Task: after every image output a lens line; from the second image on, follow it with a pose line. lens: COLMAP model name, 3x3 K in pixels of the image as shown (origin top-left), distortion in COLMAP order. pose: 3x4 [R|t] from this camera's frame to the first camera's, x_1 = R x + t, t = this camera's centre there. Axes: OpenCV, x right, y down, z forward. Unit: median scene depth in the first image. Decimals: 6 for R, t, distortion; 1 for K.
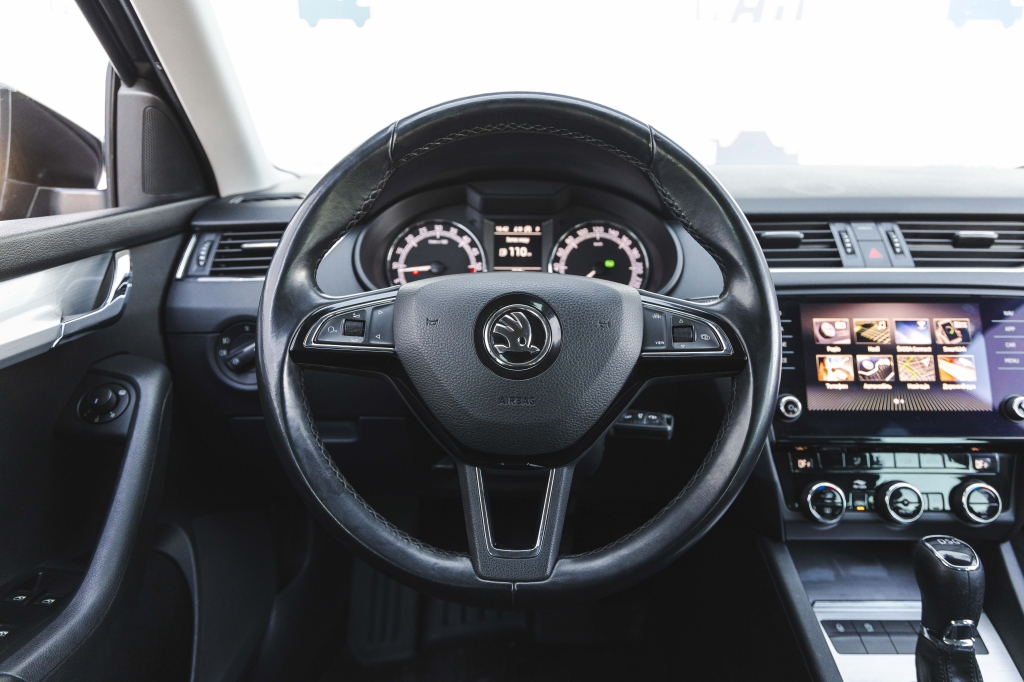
lens RADIAL K [[709.3, 0, 531.1], [0, 709.3, 338.5], [0, 0, 1]] dist [0.012277, 0.019662]
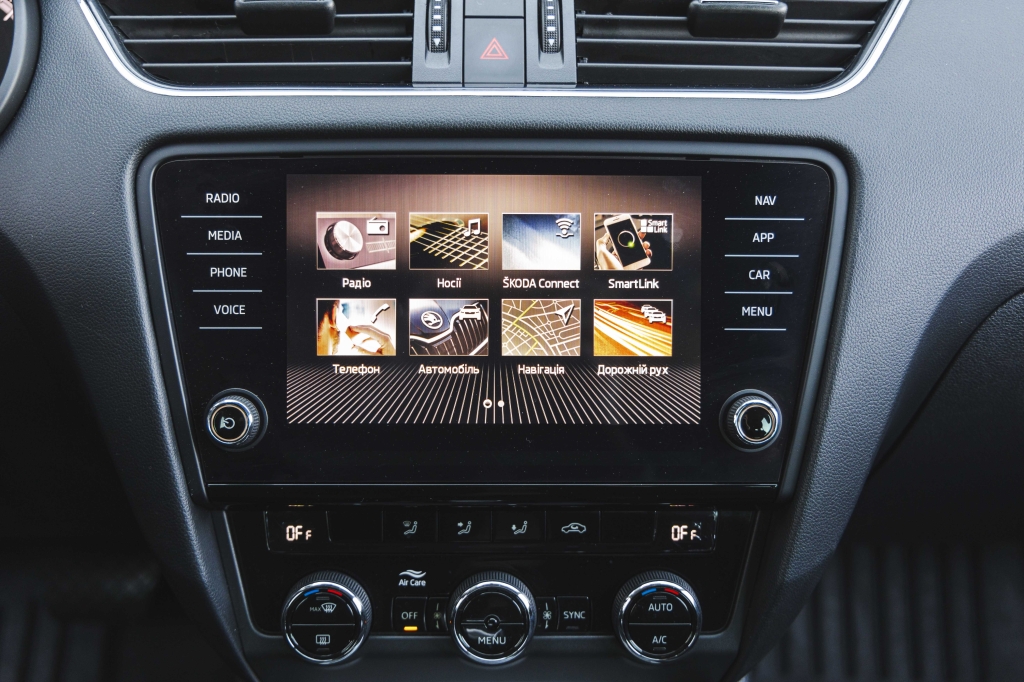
lens RADIAL K [[1185.1, 0, 511.7], [0, 1185.1, 344.9], [0, 0, 1]] dist [-0.061610, 0.000000]
pose [[0.999850, 0.004493, 0.016727, 0.481374], [-0.007765, 0.979547, 0.201064, -0.088530], [-0.015482, -0.201163, 0.979435, 0.271116]]
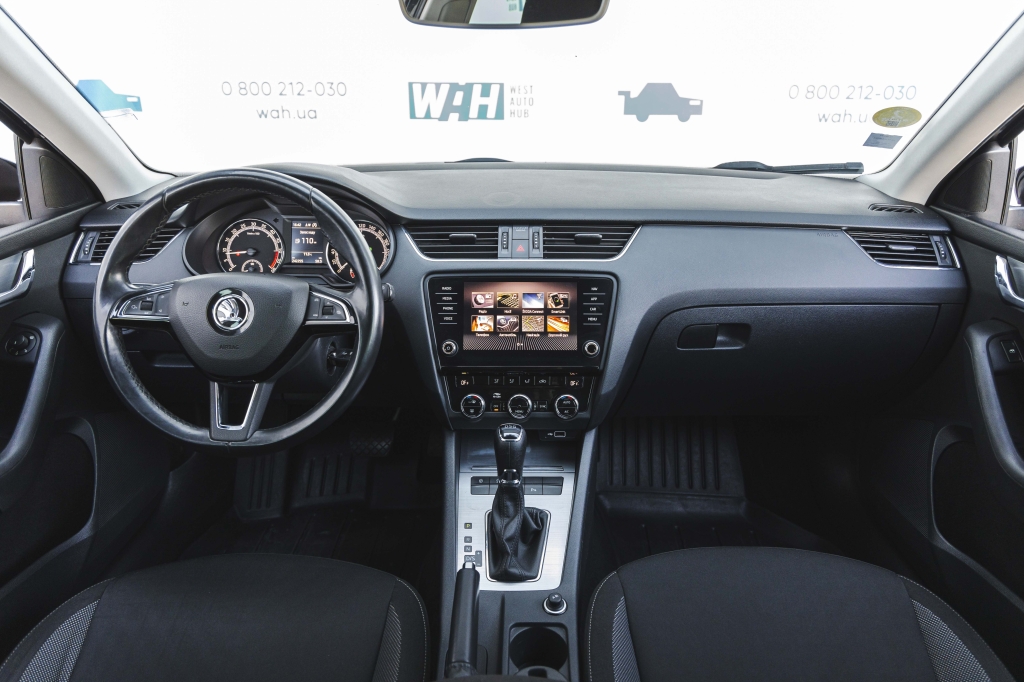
lens RADIAL K [[709.3, 0, 513.2], [0, 709.3, 335.4], [0, 0, 1]] dist [0.012277, 0.019662]
pose [[0.999813, 0.005971, -0.018412, 0.495885], [-0.004039, 0.994650, 0.103221, -0.090505], [0.018930, -0.103127, 0.994488, -0.549519]]
